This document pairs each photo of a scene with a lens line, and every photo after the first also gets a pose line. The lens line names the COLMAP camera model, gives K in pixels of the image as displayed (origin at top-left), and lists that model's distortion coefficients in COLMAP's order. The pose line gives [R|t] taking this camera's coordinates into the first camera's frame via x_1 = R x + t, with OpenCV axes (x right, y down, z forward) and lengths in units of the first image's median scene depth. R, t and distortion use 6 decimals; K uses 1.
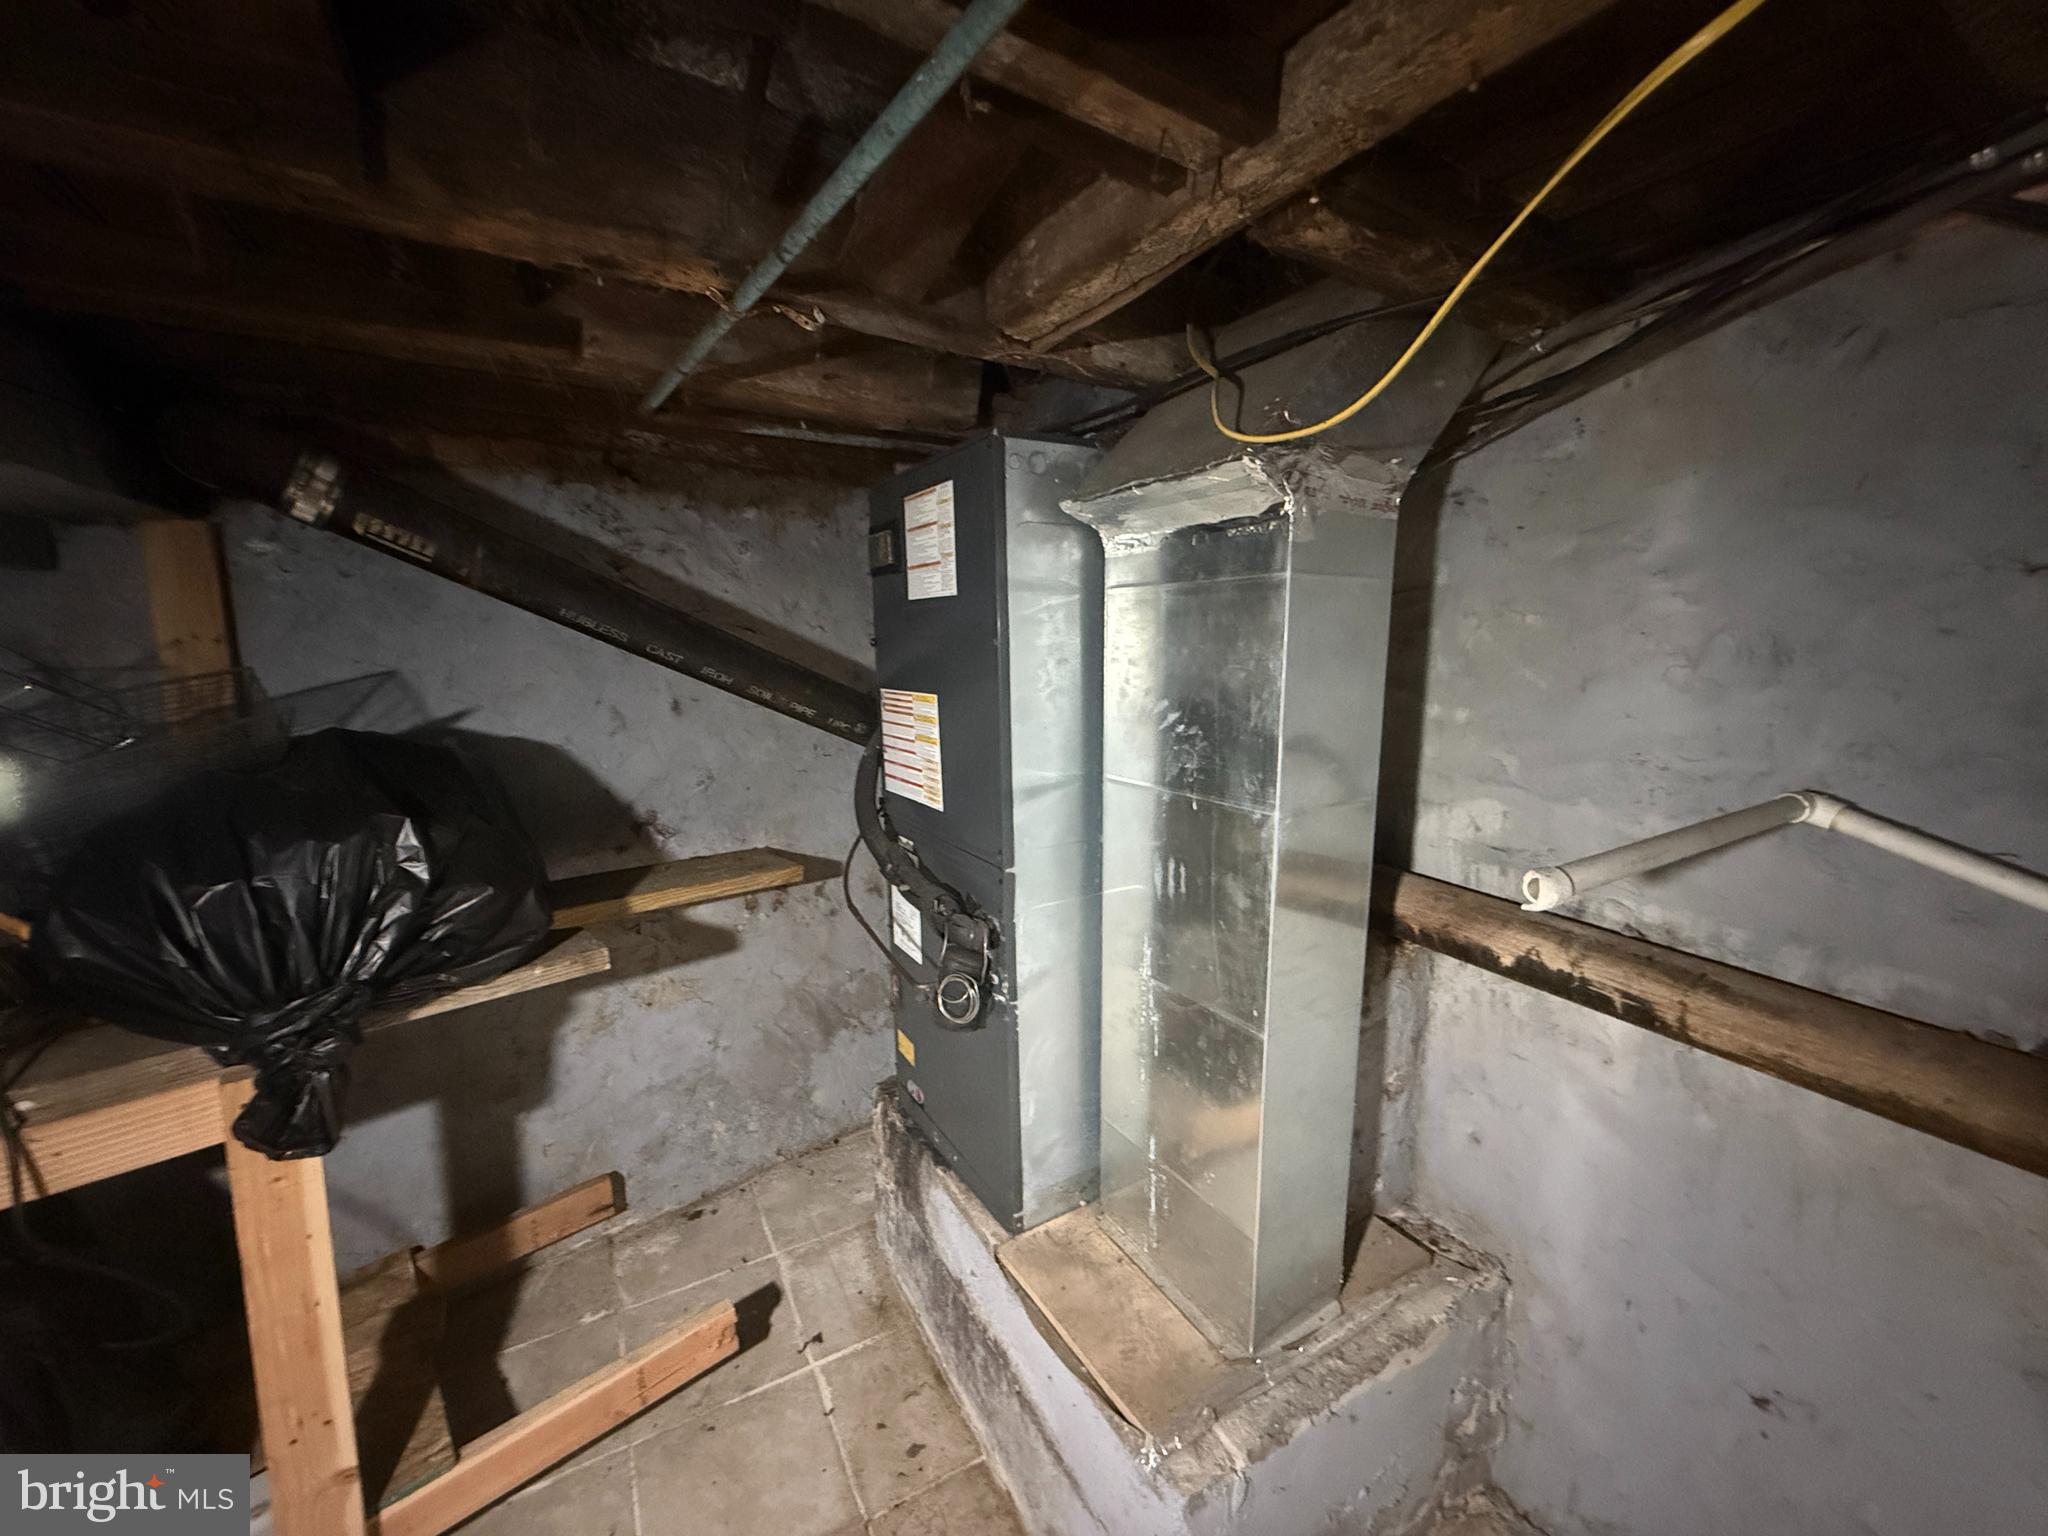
lens RADIAL K [[824.2, 0, 1024.0], [0, 824.2, 795.8], [0, 0, 1]] dist [-0.000146, -0.000015]
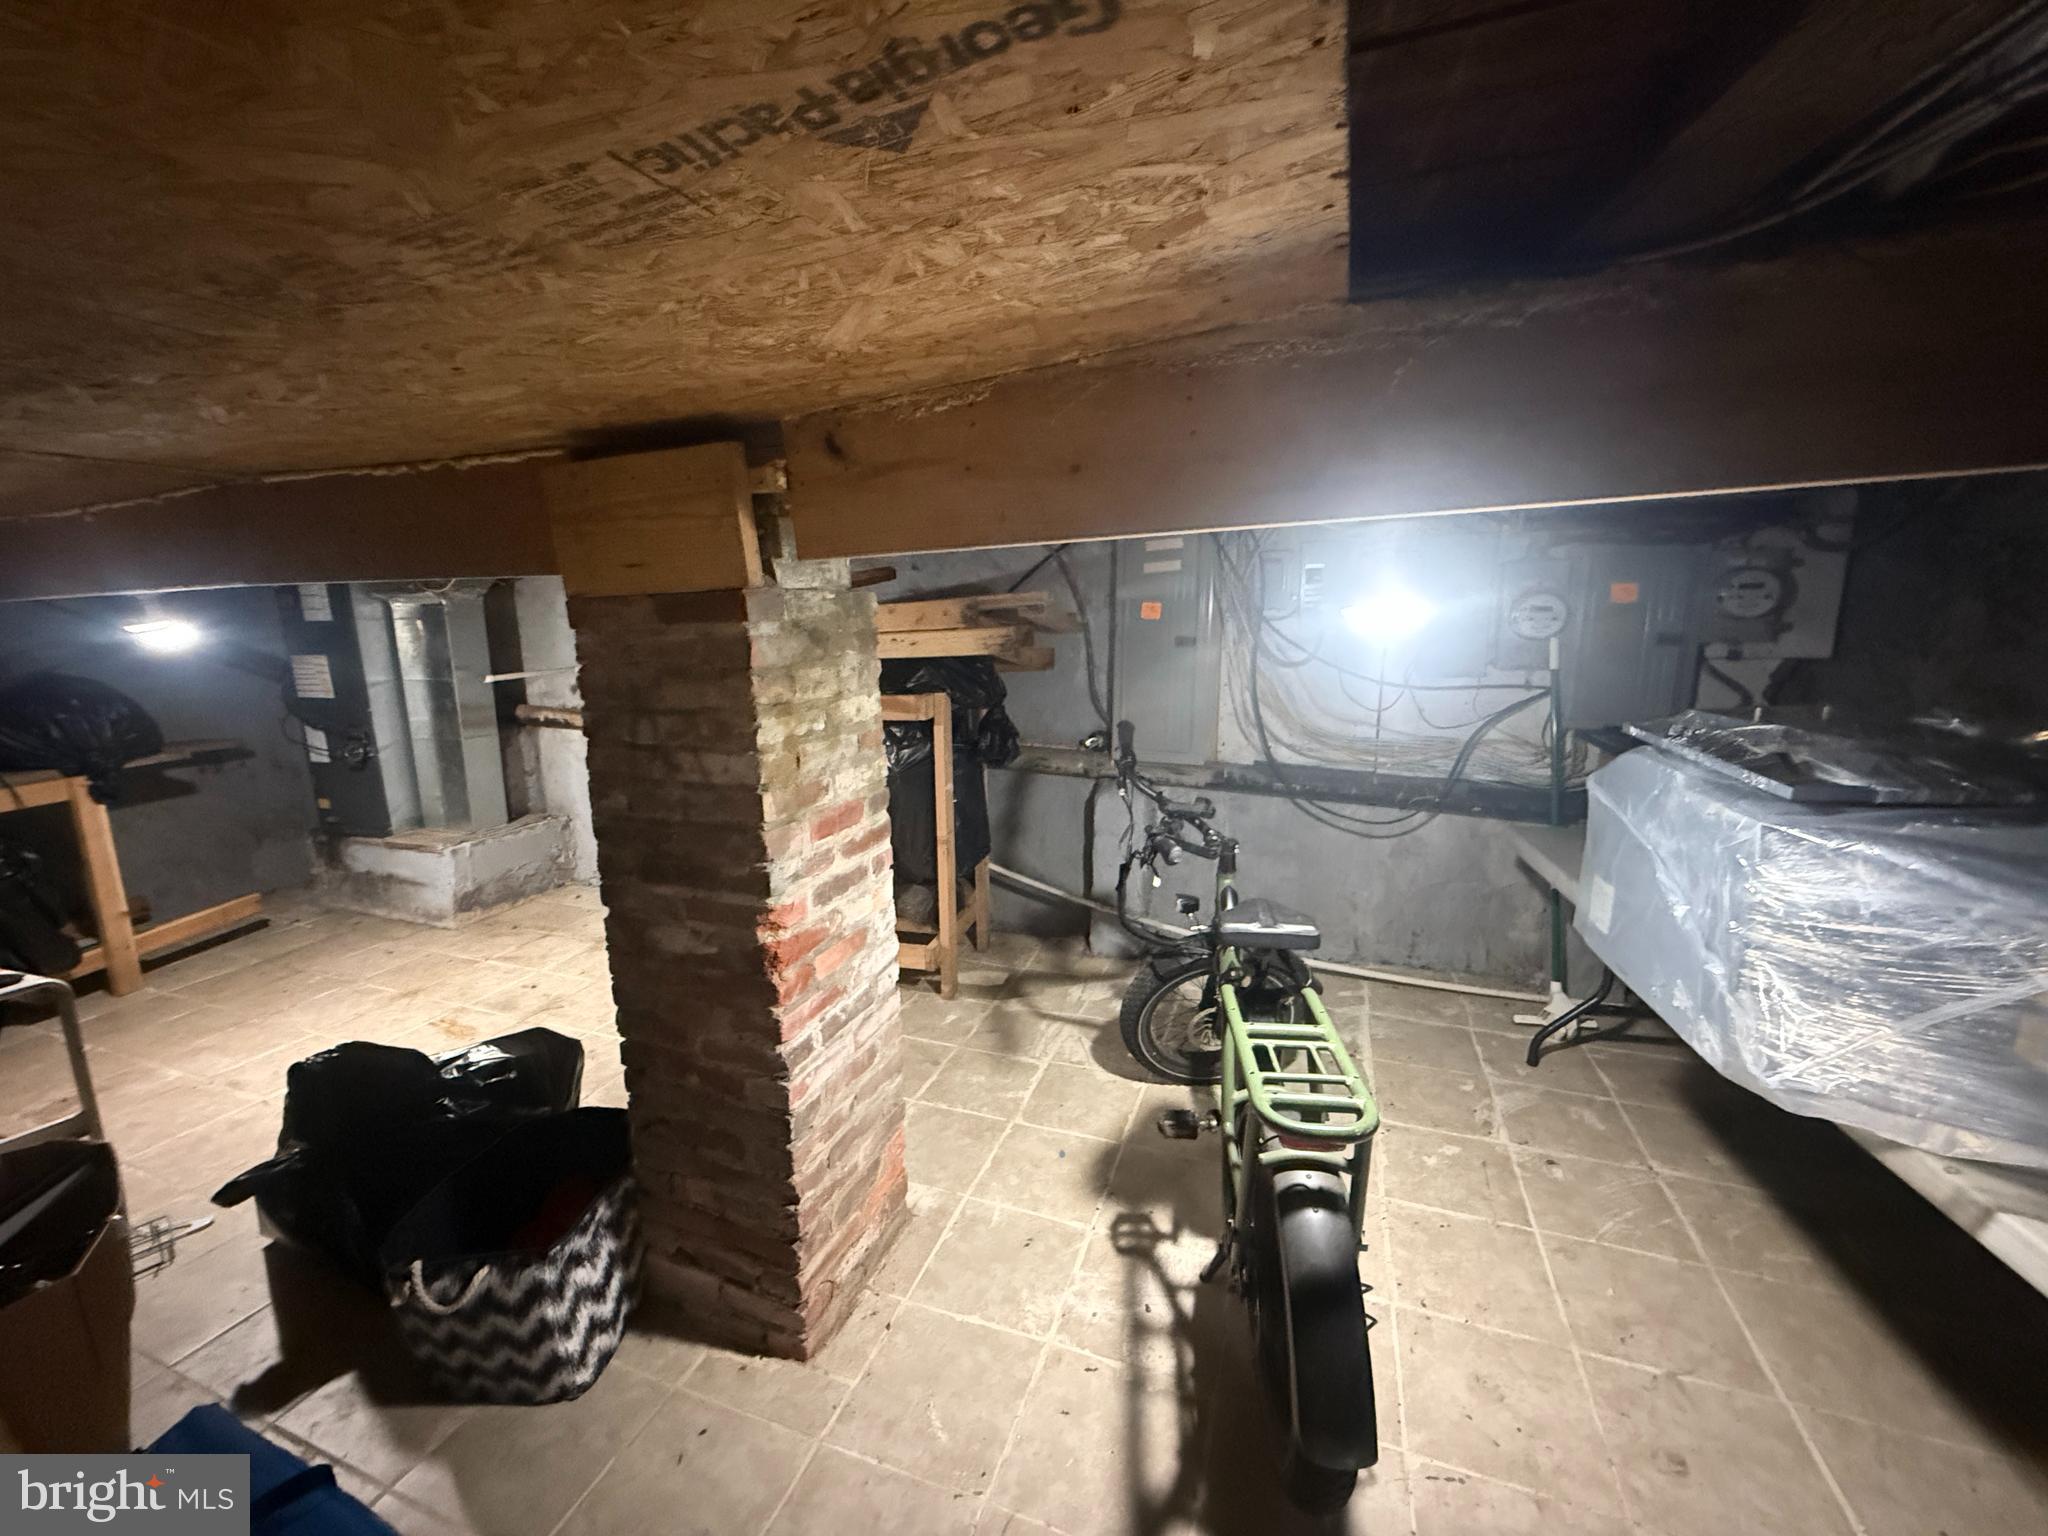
lens RADIAL K [[810.0, 0, 1020.4], [0, 810.0, 766.5], [0, 0, 1]] dist [-0.000486, -0.000077]
pose [[0.756435, -0.119562, 0.643049, -0.142827], [0.134108, 0.990614, 0.026430, 0.523030], [-0.640173, 0.066245, 0.765369, -2.738172]]
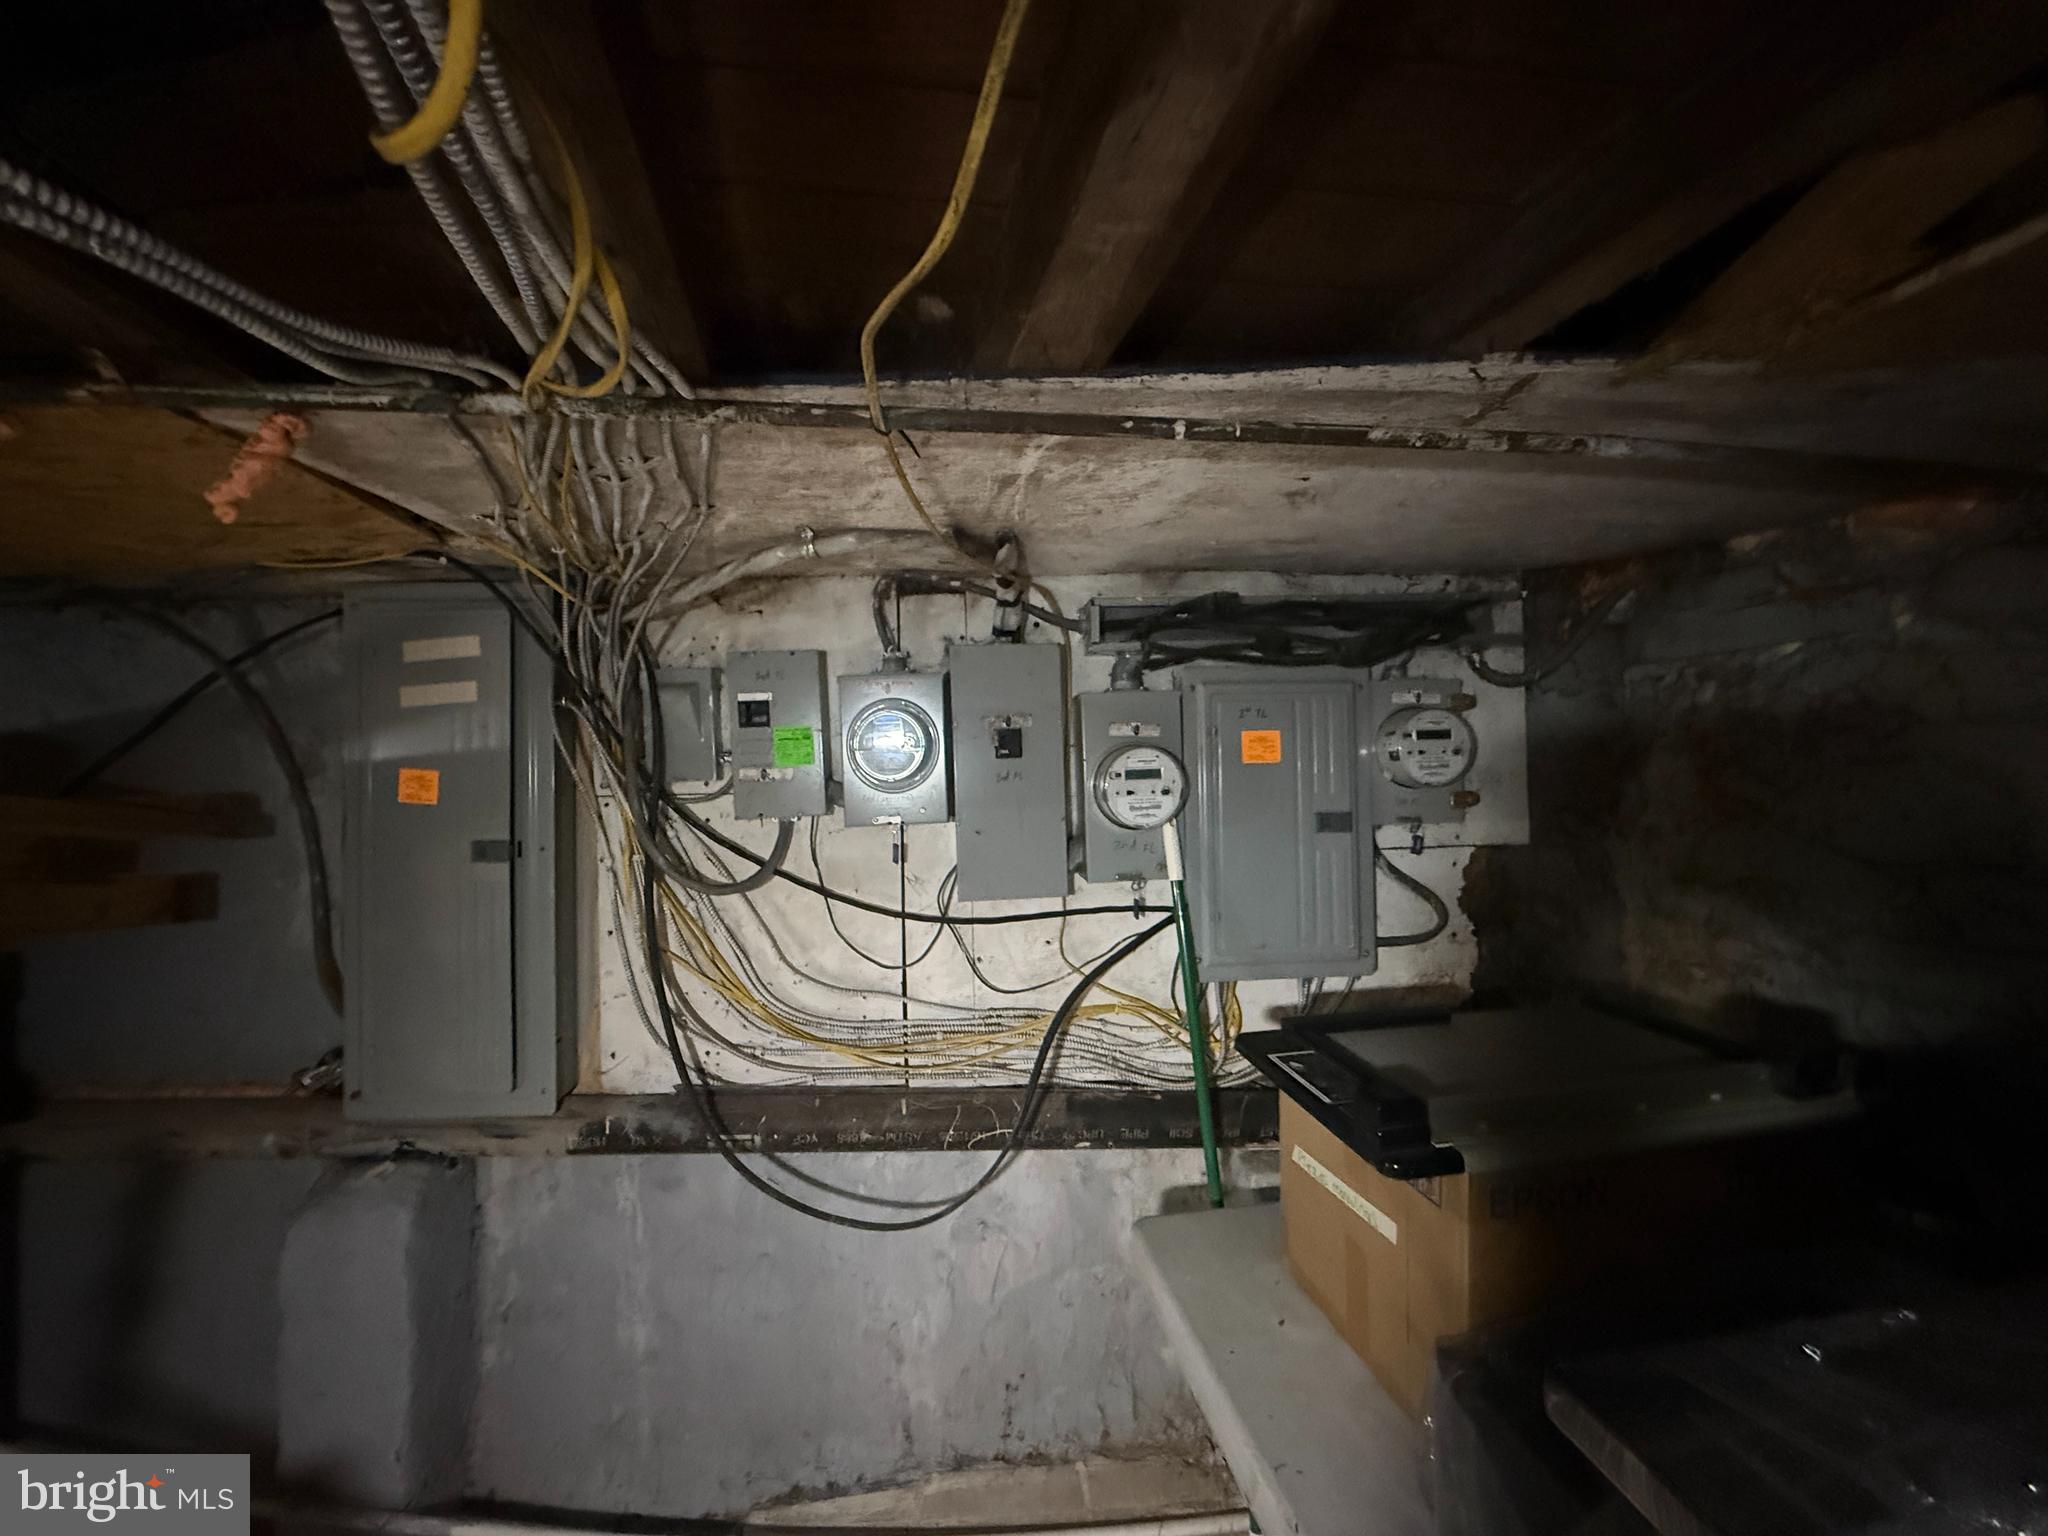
lens RADIAL K [[810.0, 0, 1020.4], [0, 810.0, 766.5], [0, 0, 1]] dist [-0.000486, -0.000077]
pose [[0.443135, 0.015432, 0.896322, 1.091011], [0.198694, 0.973292, -0.114990, 0.446769], [-0.874158, 0.229050, 0.428233, -2.388979]]
